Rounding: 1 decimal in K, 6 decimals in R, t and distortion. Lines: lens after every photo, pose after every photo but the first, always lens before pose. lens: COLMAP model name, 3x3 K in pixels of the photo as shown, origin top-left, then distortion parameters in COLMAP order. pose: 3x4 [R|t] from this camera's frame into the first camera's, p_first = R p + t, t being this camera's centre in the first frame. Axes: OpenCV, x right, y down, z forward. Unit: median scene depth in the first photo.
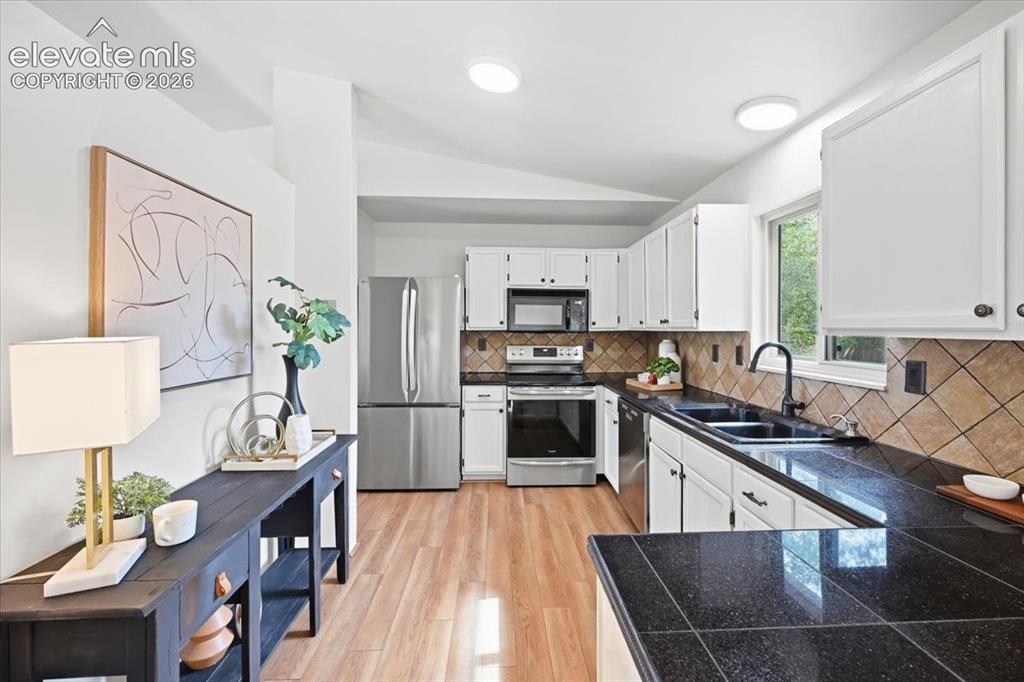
lens RADIAL K [[427.6, 0, 516.5], [0, 427.6, 330.4], [0, 0, 1]] dist [0.002596, -0.000050]
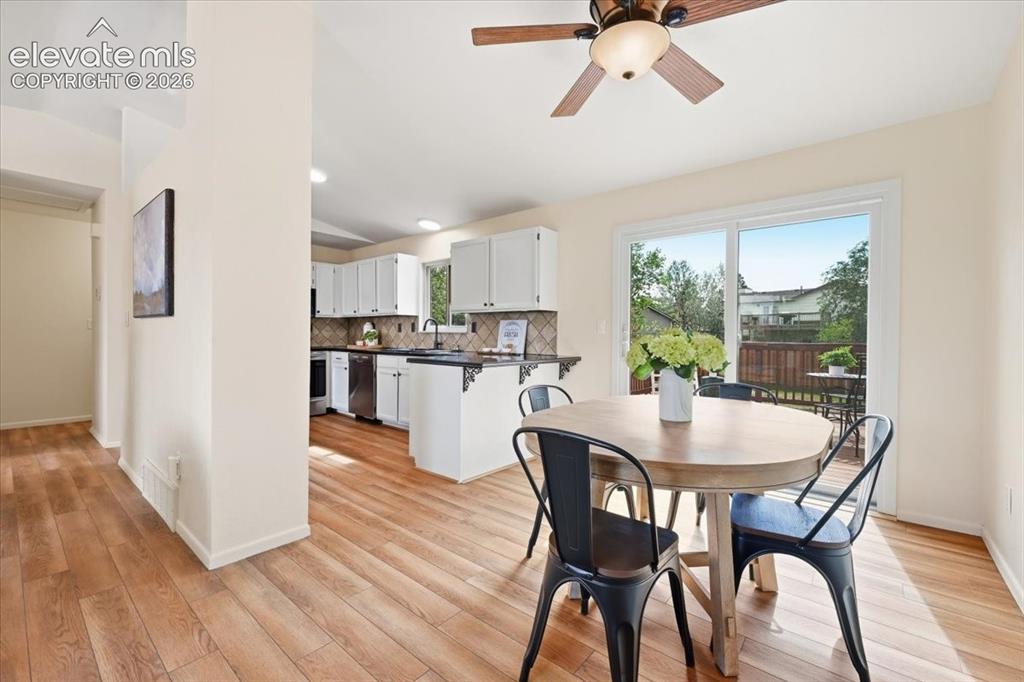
lens RADIAL K [[427.6, 0, 511.1], [0, 427.6, 339.1], [0, 0, 1]] dist [0.002596, -0.000050]
pose [[0.678321, -0.000392, 0.734766, -0.642435], [-0.004598, 0.999978, 0.004778, 0.095611], [-0.734751, -0.006619, 0.678304, -0.717691]]
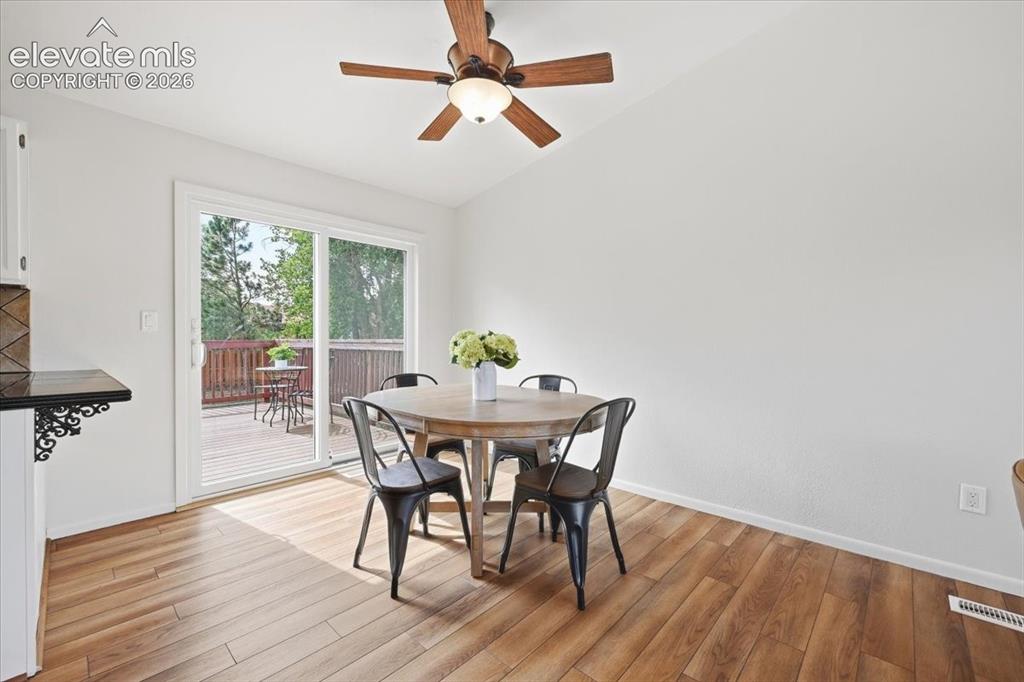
lens RADIAL K [[427.6, 0, 519.6], [0, 427.6, 338.5], [0, 0, 1]] dist [0.002596, -0.000050]
pose [[-0.709641, -0.009281, 0.704502, -0.651646], [-0.003927, 0.999950, 0.009218, 0.086472], [-0.704552, 0.003775, -0.709642, 0.068296]]
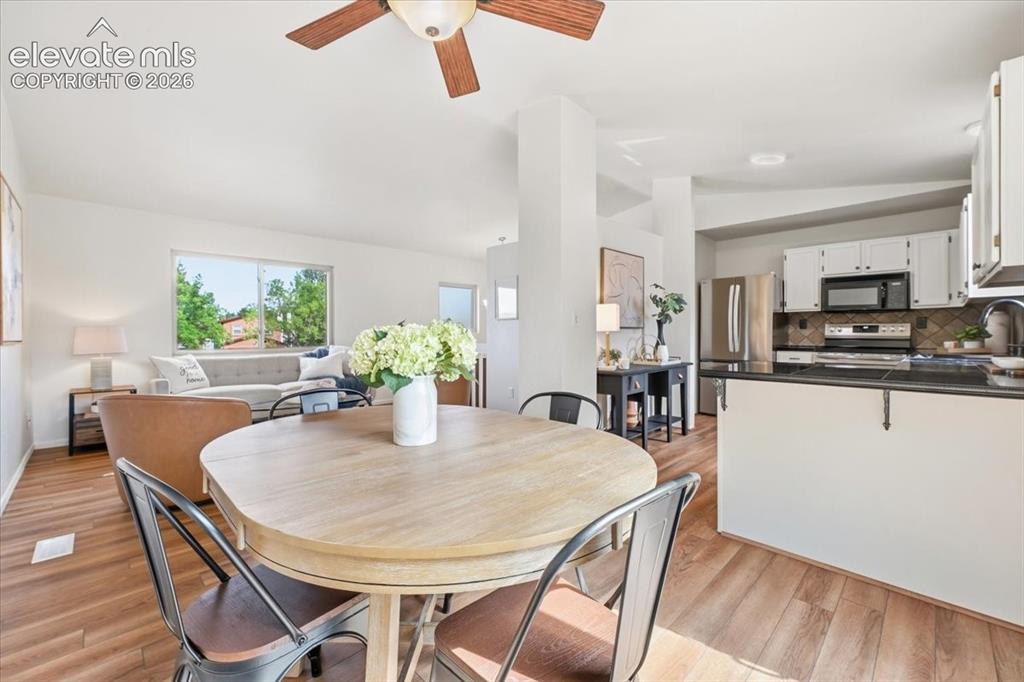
lens RADIAL K [[425.0, 0, 506.0], [0, 425.0, 334.9], [0, 0, 1]] dist [-0.000206, 0.000008]
pose [[0.666710, 0.000868, -0.745317, 0.394519], [-0.001358, 0.999999, -0.000049, 0.097170], [0.745316, 0.001045, 0.666711, -0.717848]]
